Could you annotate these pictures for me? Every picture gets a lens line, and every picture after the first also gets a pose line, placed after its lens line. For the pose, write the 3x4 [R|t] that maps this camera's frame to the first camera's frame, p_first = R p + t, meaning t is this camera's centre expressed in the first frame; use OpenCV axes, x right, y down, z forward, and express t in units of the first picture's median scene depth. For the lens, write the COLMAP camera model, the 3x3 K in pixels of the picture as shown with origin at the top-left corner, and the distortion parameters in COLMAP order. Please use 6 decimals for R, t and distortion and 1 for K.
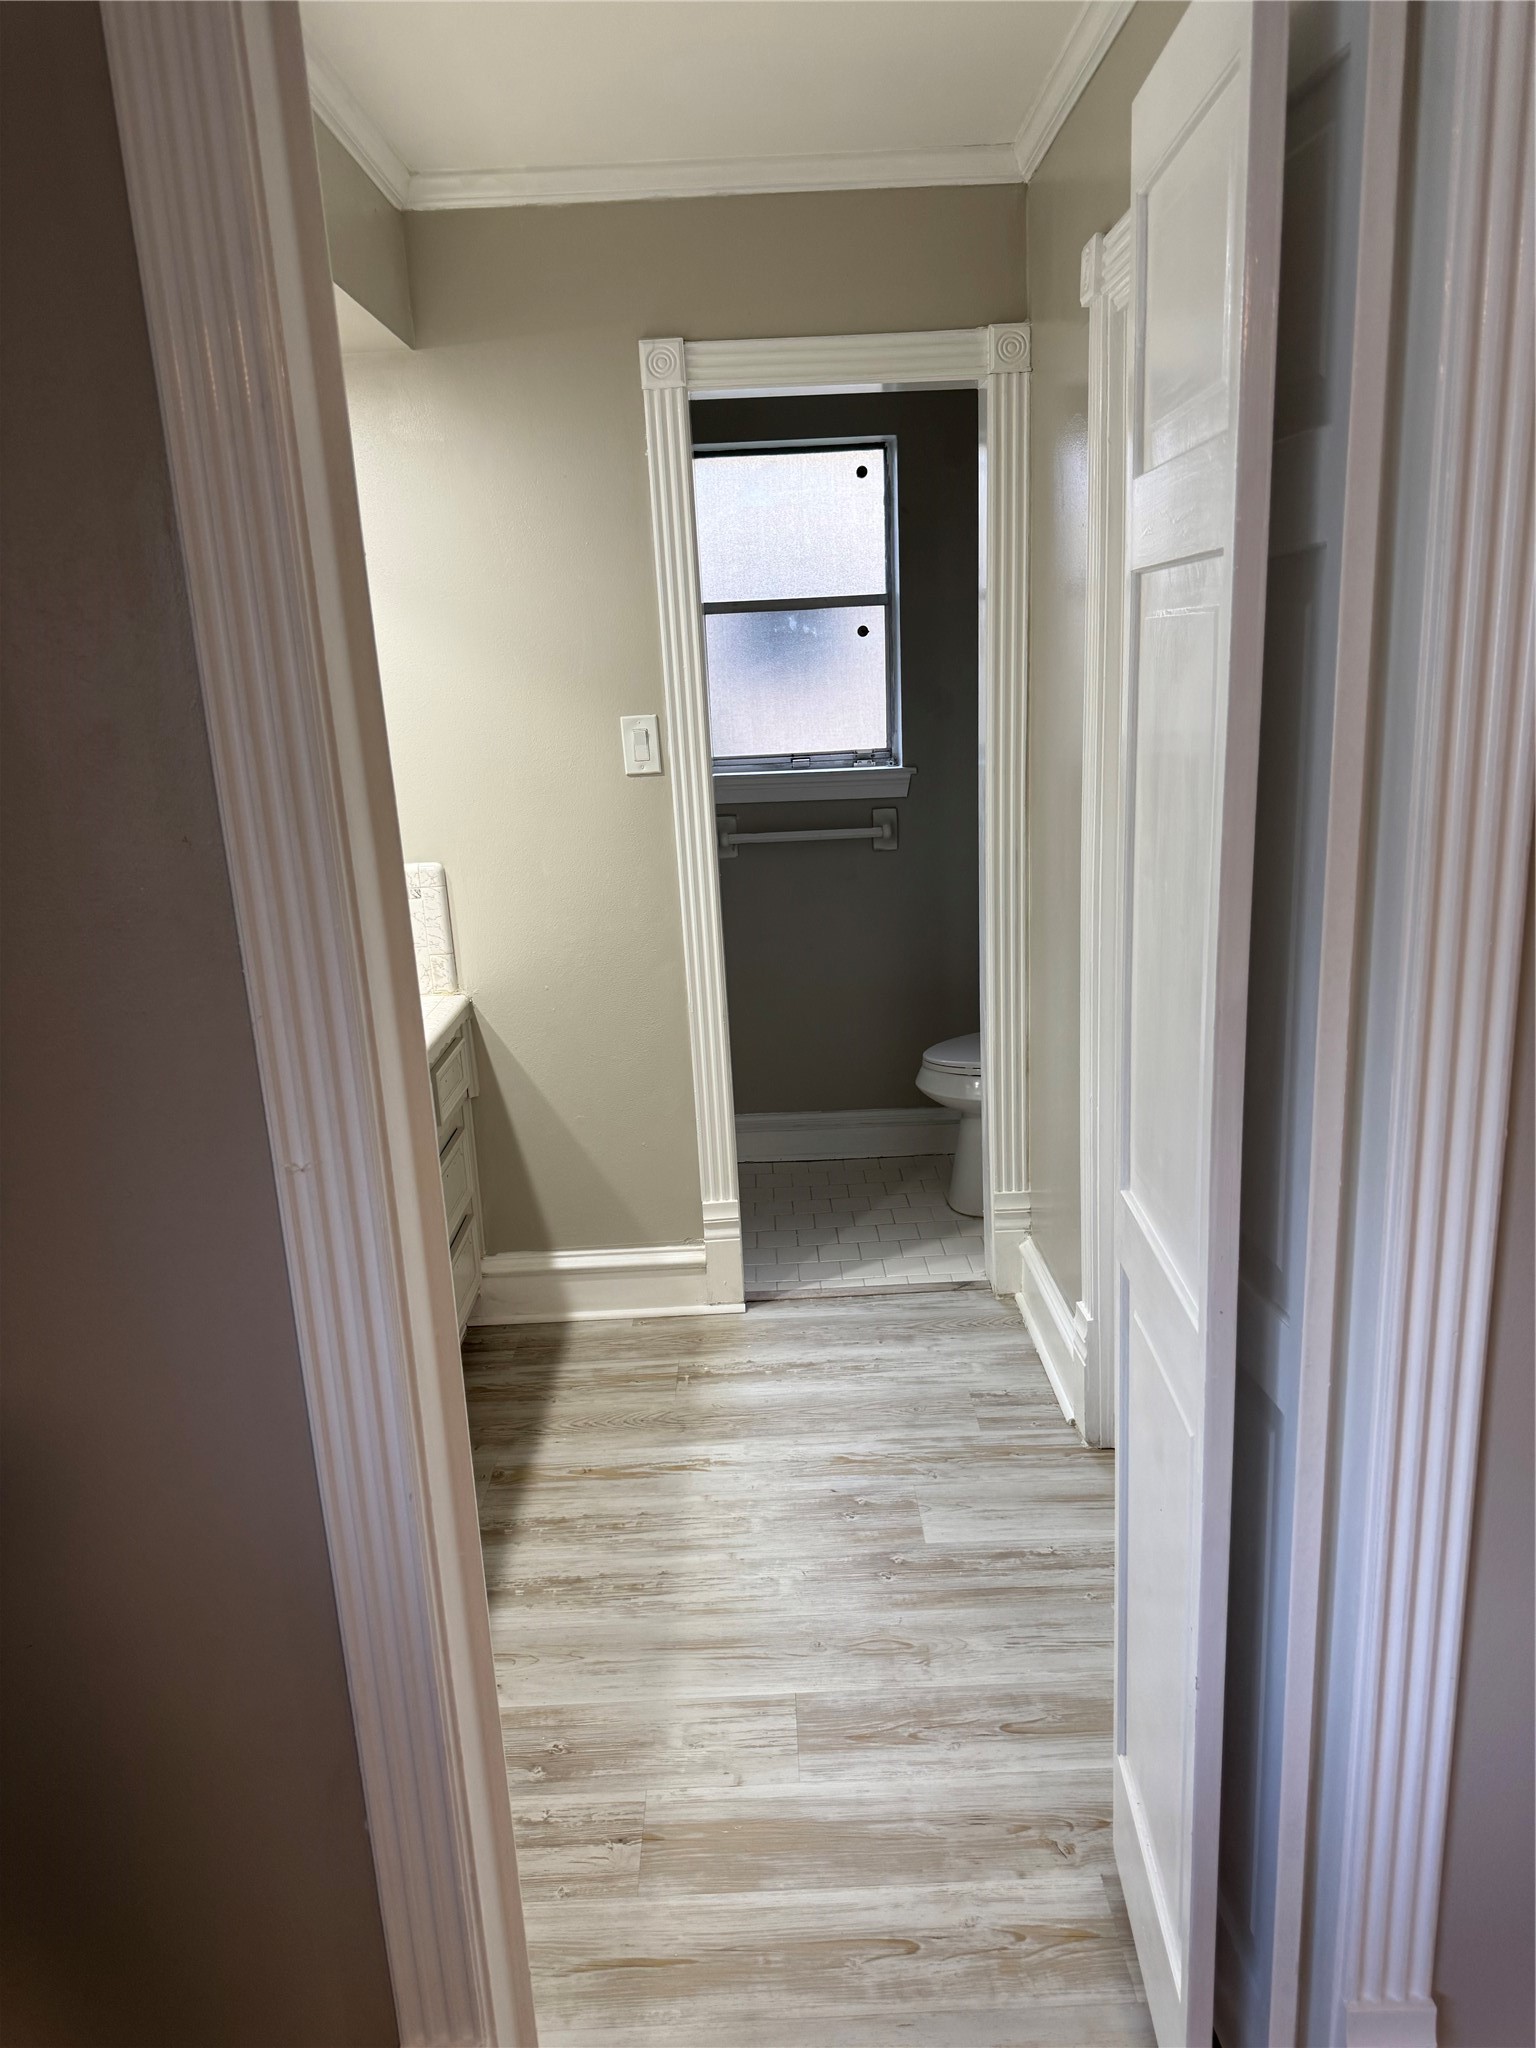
lens RADIAL K [[1459.3, 0, 770.9], [0, 1459.3, 1031.3], [0, 0, 1]] dist [0.050473, -0.064869]
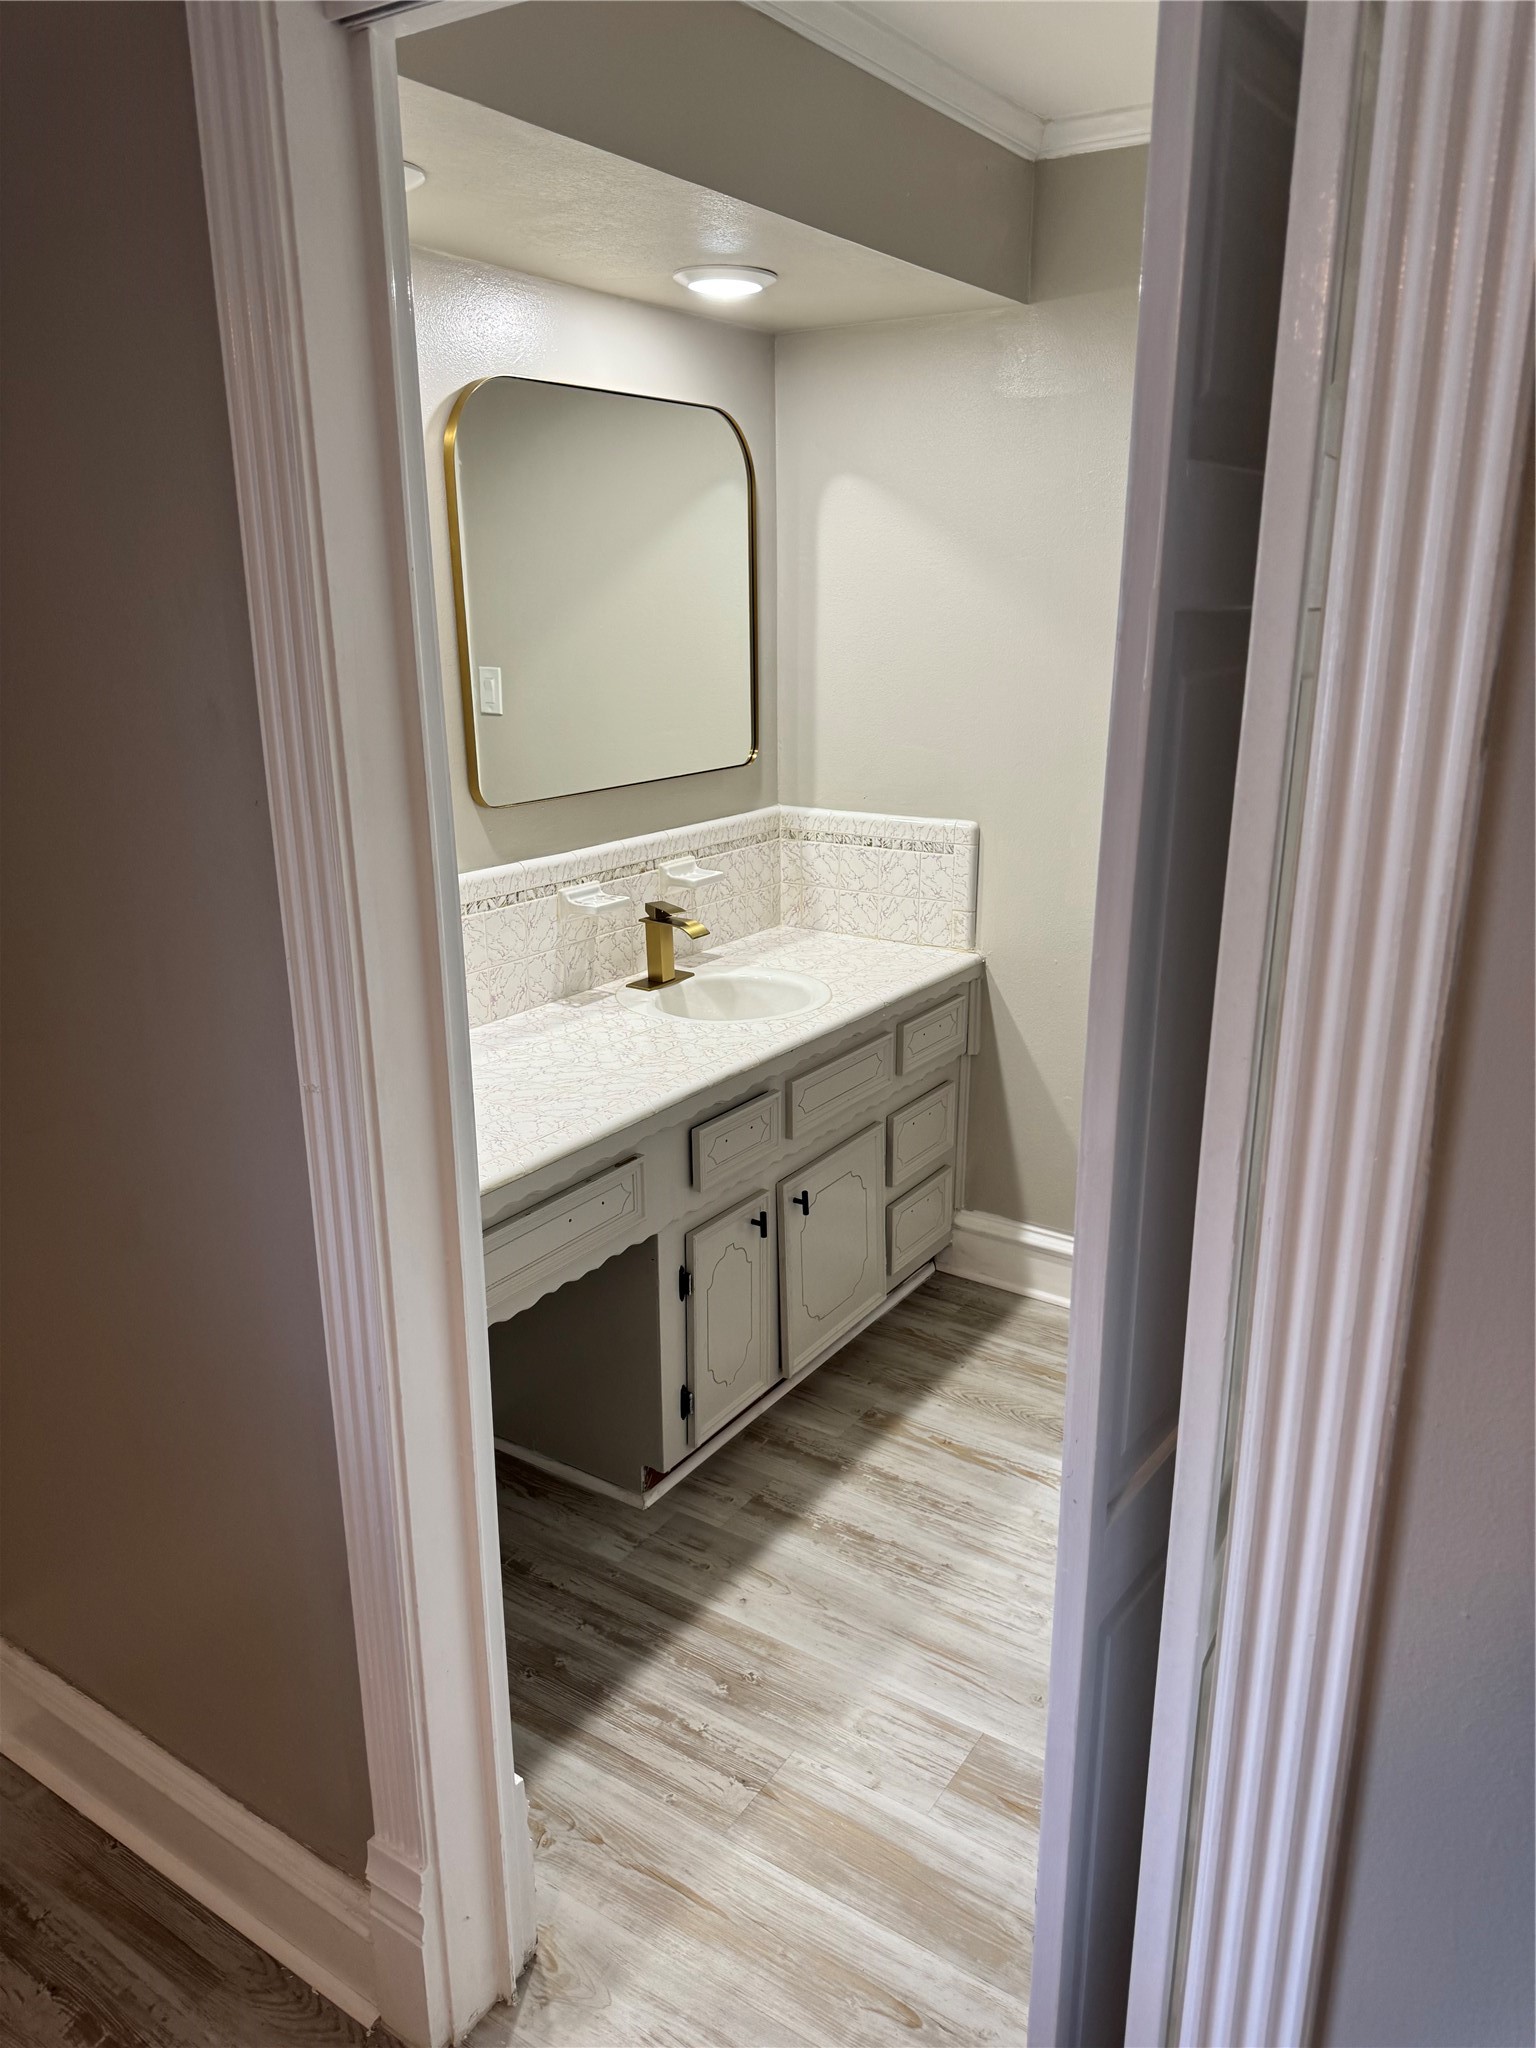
lens RADIAL K [[1459.3, 0, 770.9], [0, 1459.3, 1031.3], [0, 0, 1]] dist [0.050473, -0.064869]
pose [[0.831212, 0.210115, -0.514722, 0.283289], [-0.184370, 0.977618, 0.101341, -0.068417], [0.524495, 0.010663, 0.851347, 0.093397]]
